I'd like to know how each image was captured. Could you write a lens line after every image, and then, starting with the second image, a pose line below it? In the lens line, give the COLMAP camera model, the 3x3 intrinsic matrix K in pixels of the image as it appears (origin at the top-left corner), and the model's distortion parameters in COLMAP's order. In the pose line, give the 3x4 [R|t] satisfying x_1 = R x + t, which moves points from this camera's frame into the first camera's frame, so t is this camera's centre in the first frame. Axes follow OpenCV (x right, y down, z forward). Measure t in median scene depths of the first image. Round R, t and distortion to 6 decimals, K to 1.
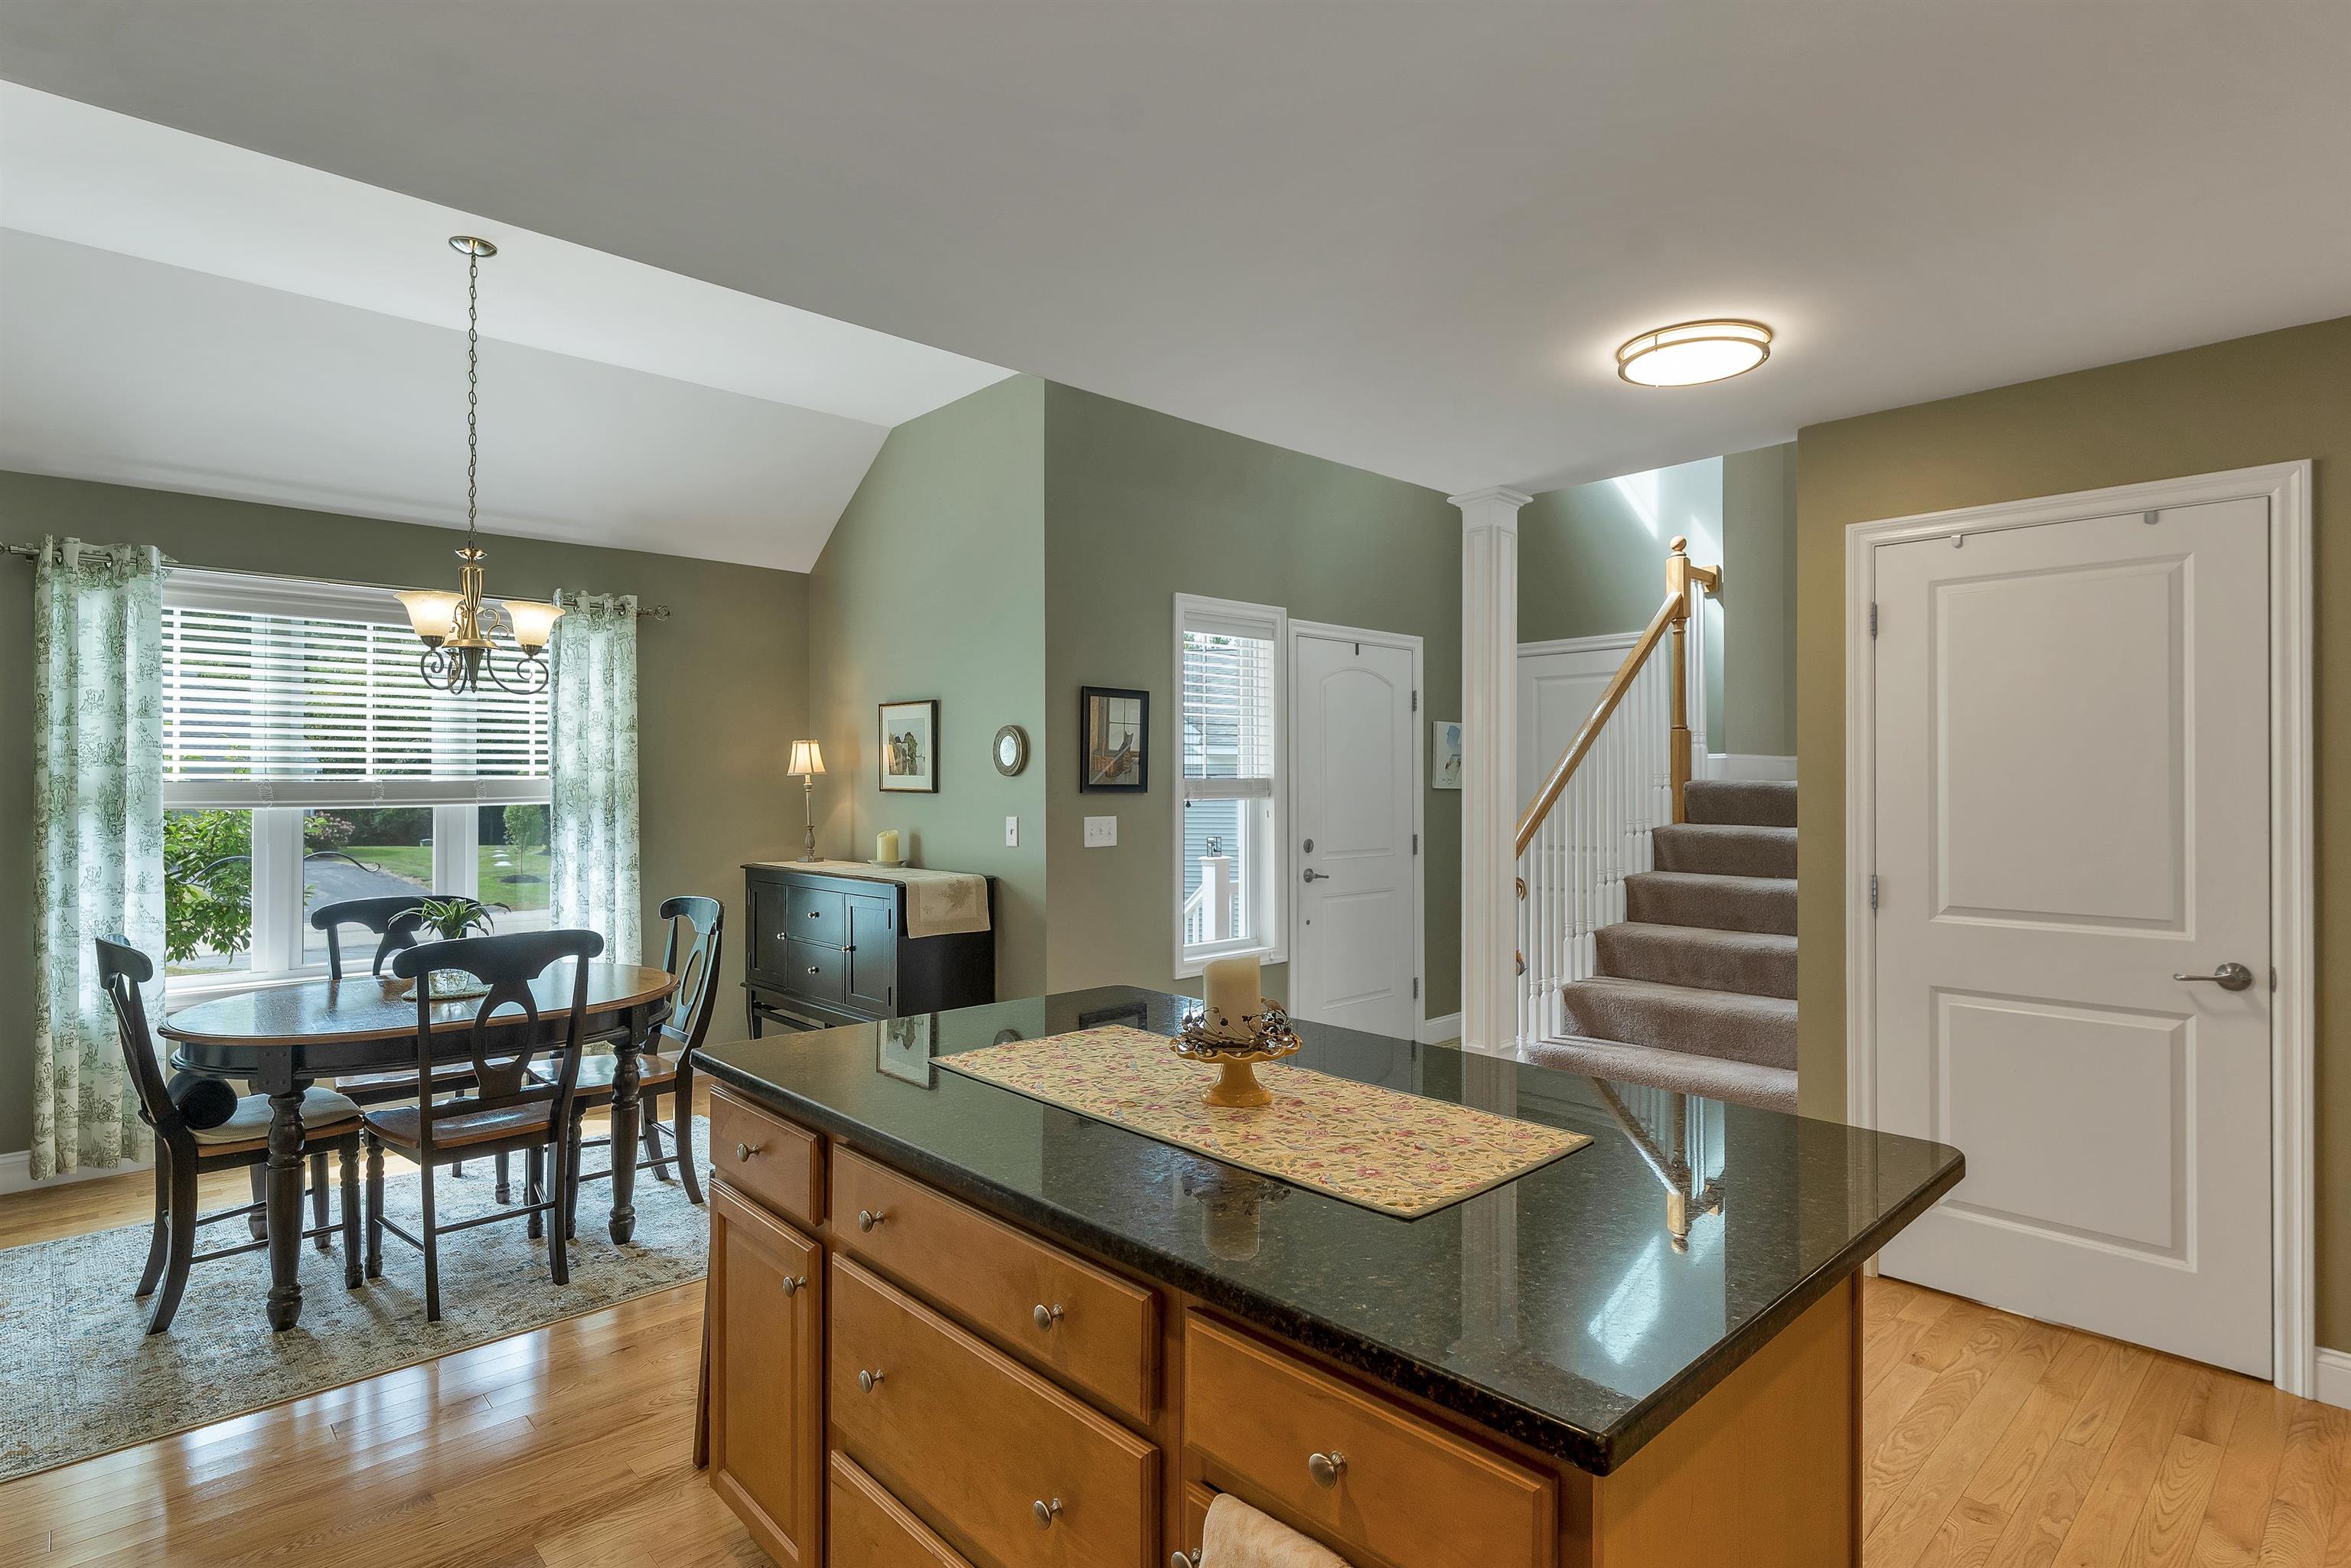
lens RADIAL K [[1179.0, 0, 1172.3], [0, 1179.0, 780.6], [0, 0, 1]] dist [0.000702, 0.000401]
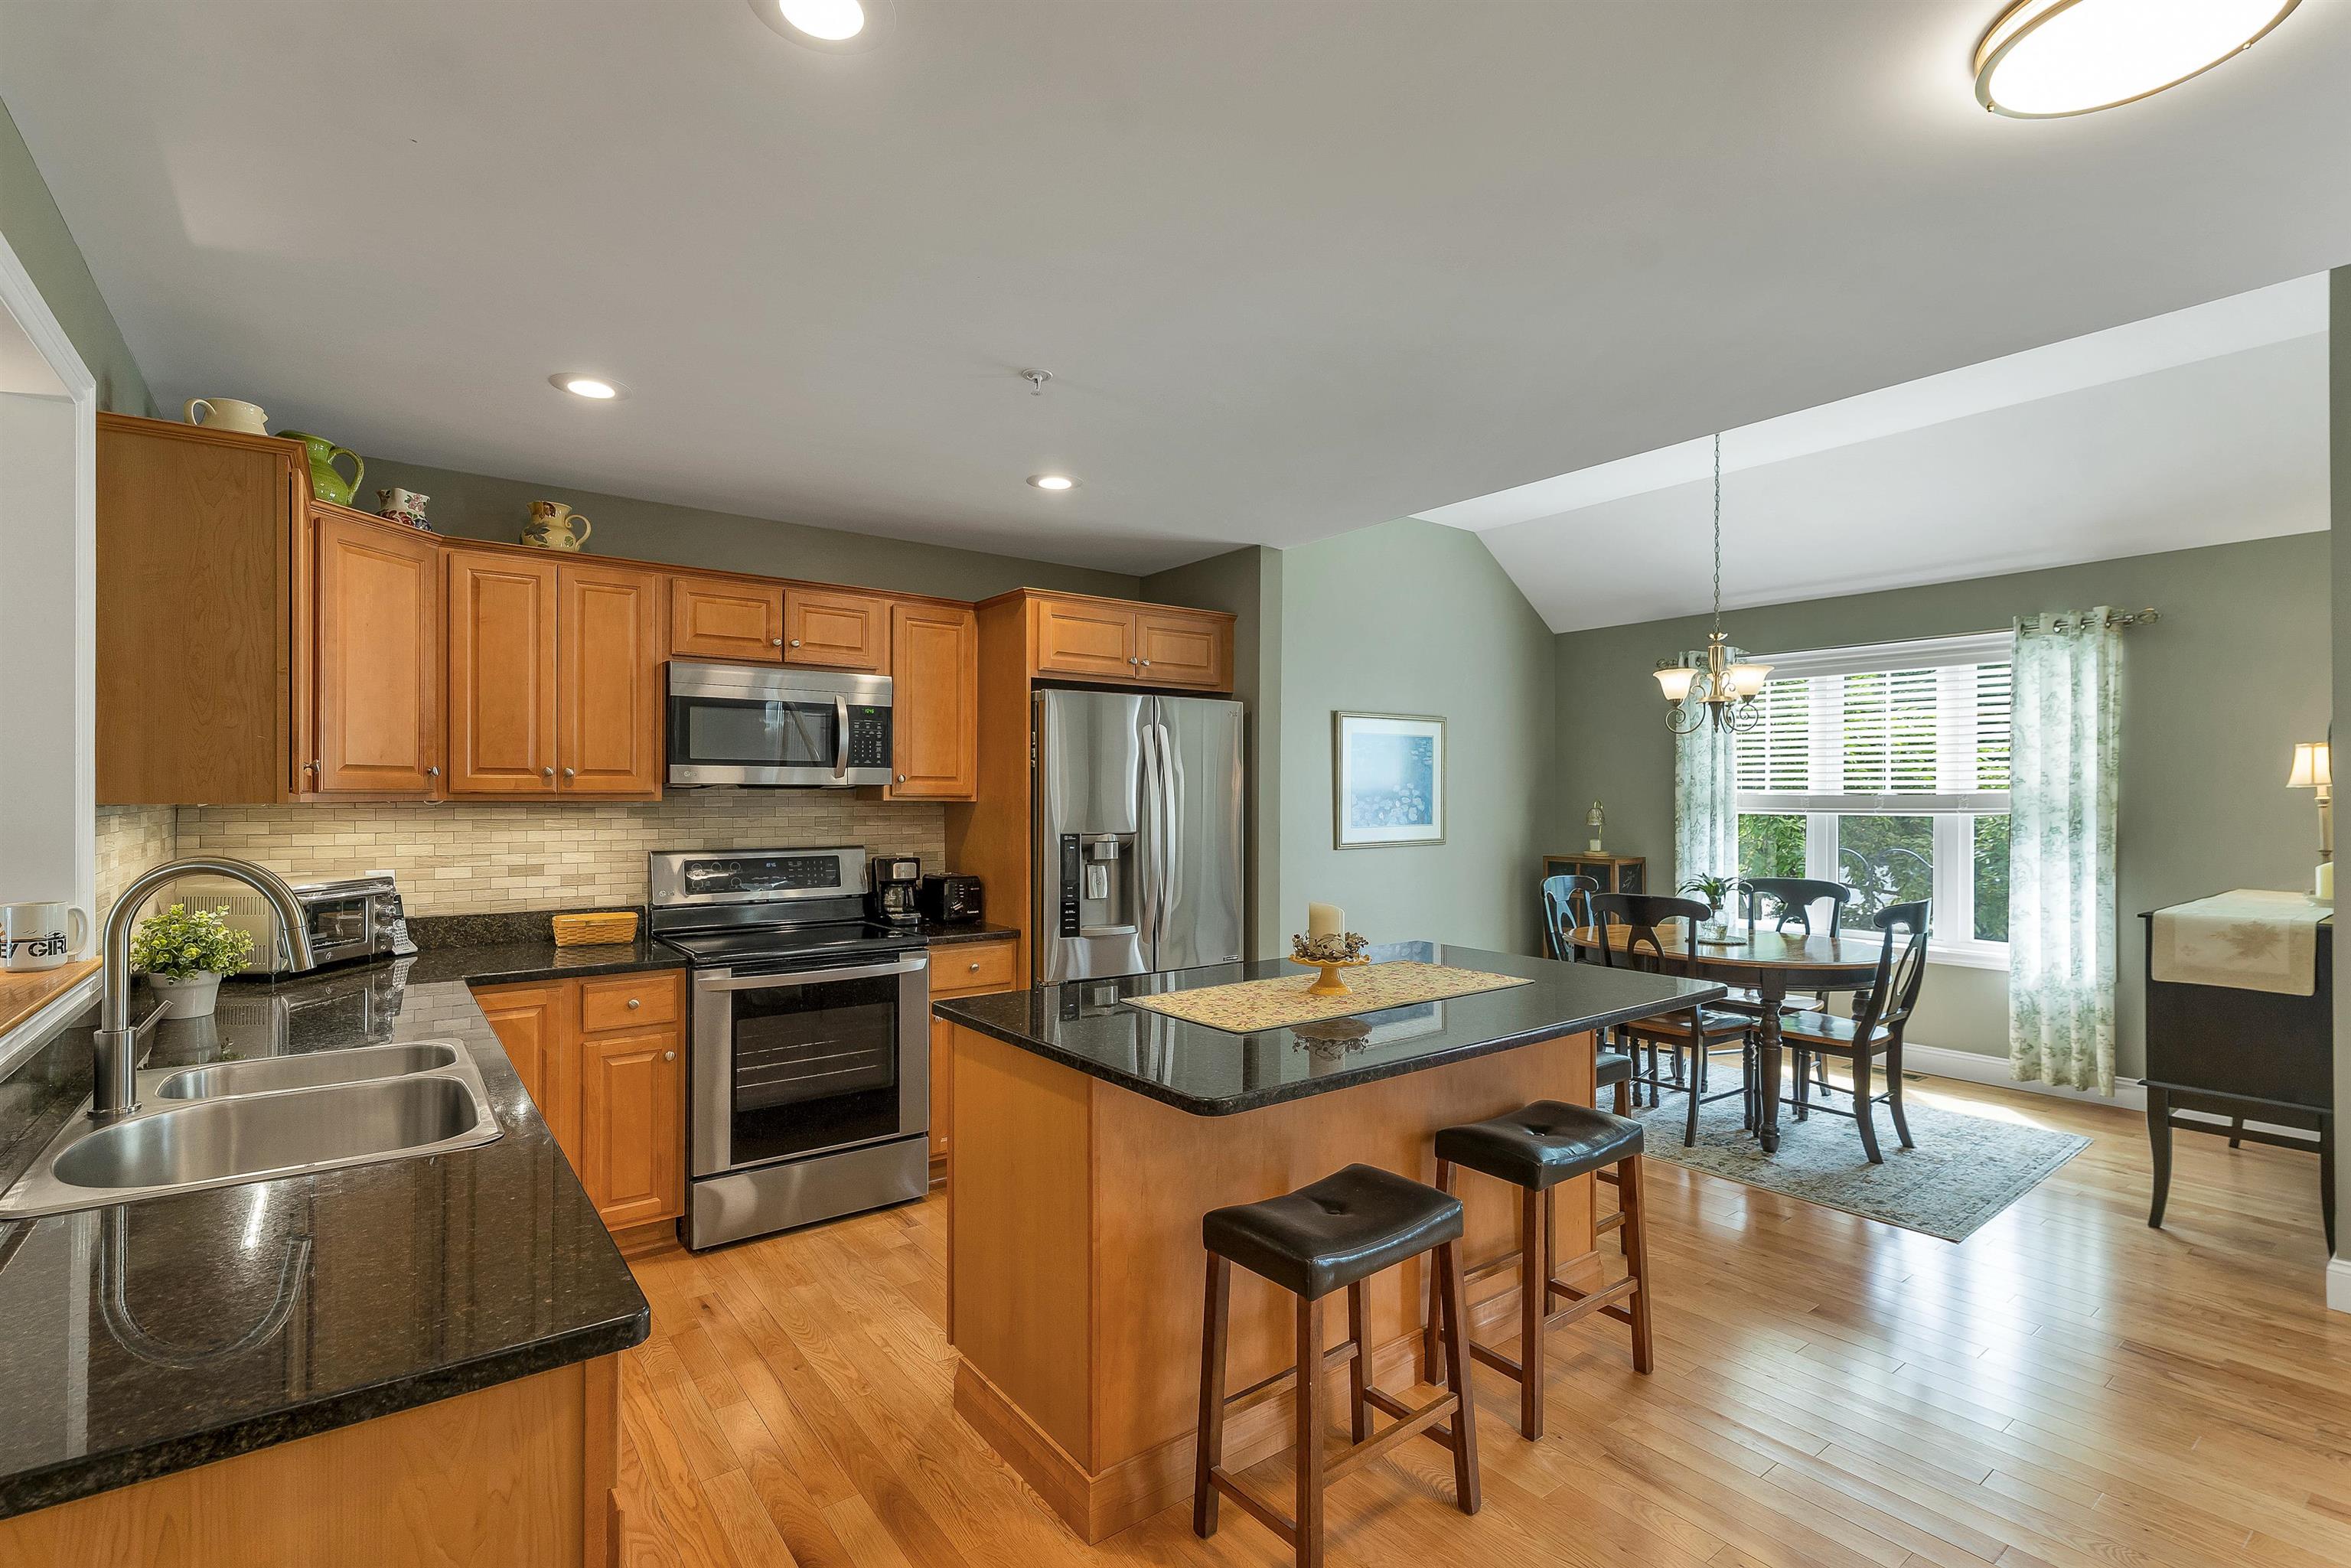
lens RADIAL K [[1077.5, 0, 1193.7], [0, 1077.5, 798.7], [0, 0, 1]] dist [-0.000083, 0.000088]
pose [[-0.096562, 0.003423, -0.995321, 0.587036], [0.003050, 0.999990, 0.003143, -0.000788], [0.995322, -0.002732, -0.096572, 0.373099]]
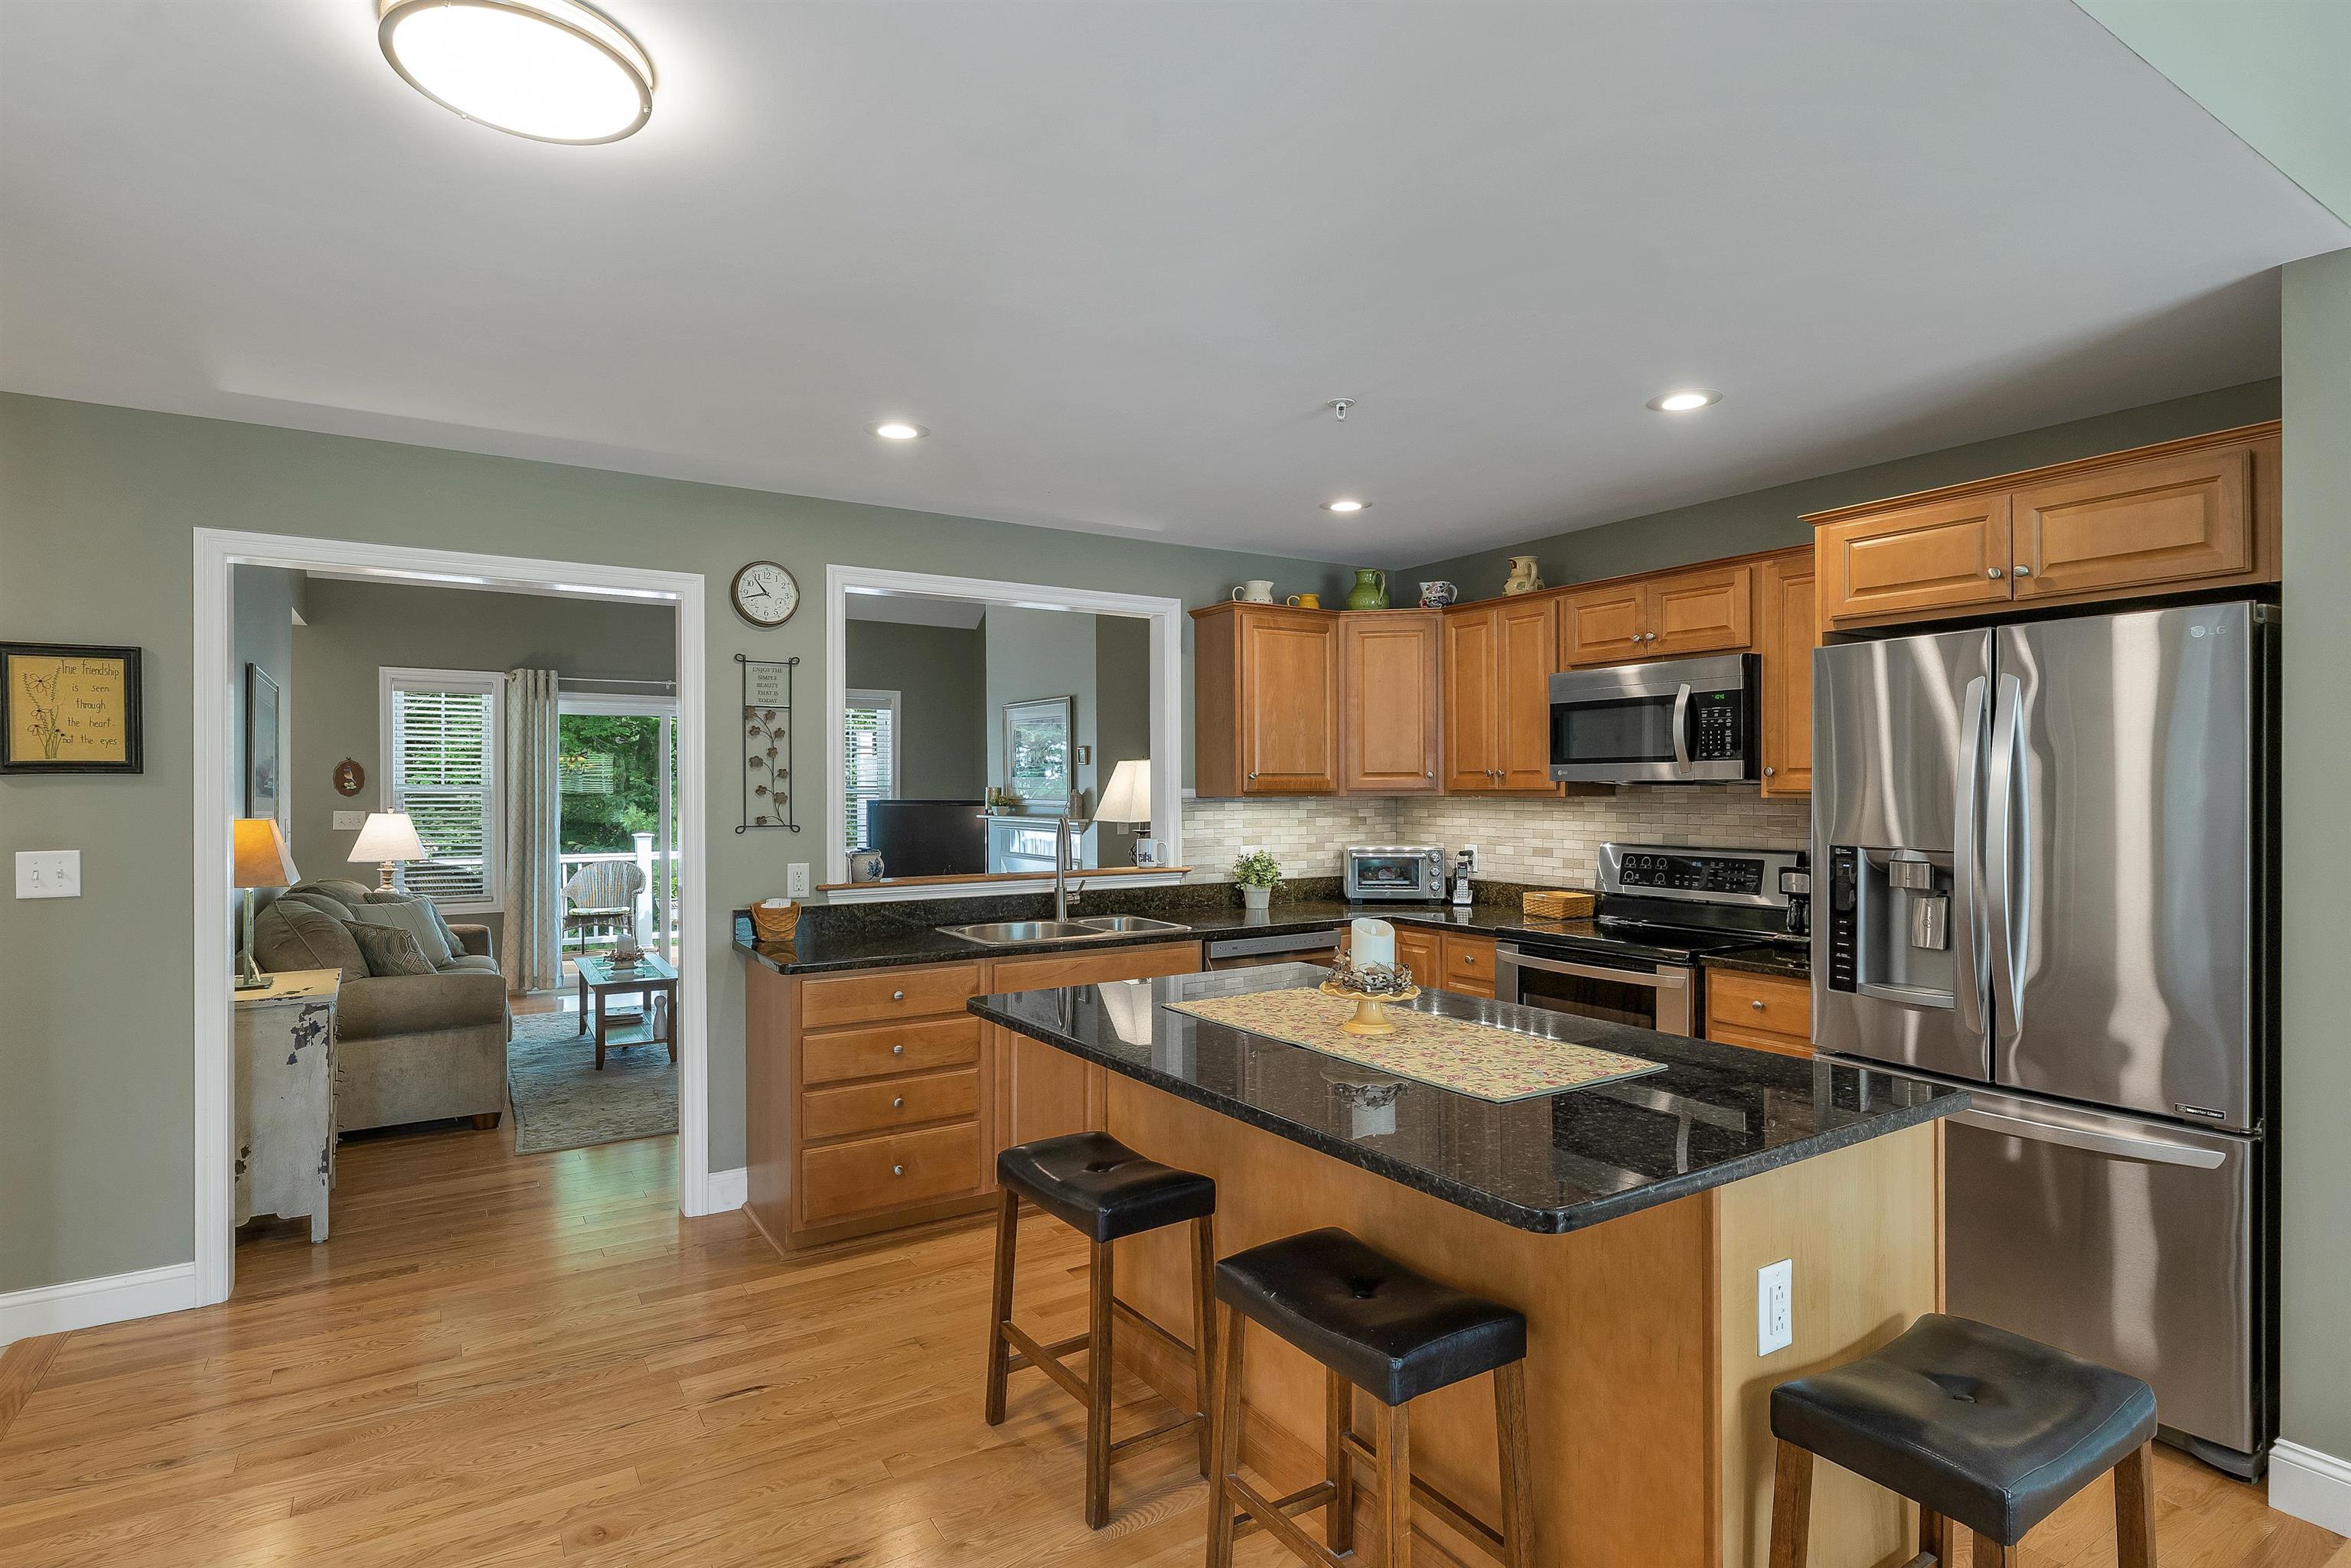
lens RADIAL K [[1178.8, 0, 1170.4], [0, 1178.8, 792.4], [0, 0, 1]] dist [0.000511, 0.000826]
pose [[-0.983525, 0.002126, 0.180759, 0.010379], [0.001741, 0.999996, -0.002293, 0.000166], [-0.180763, -0.001941, -0.983525, 0.903731]]
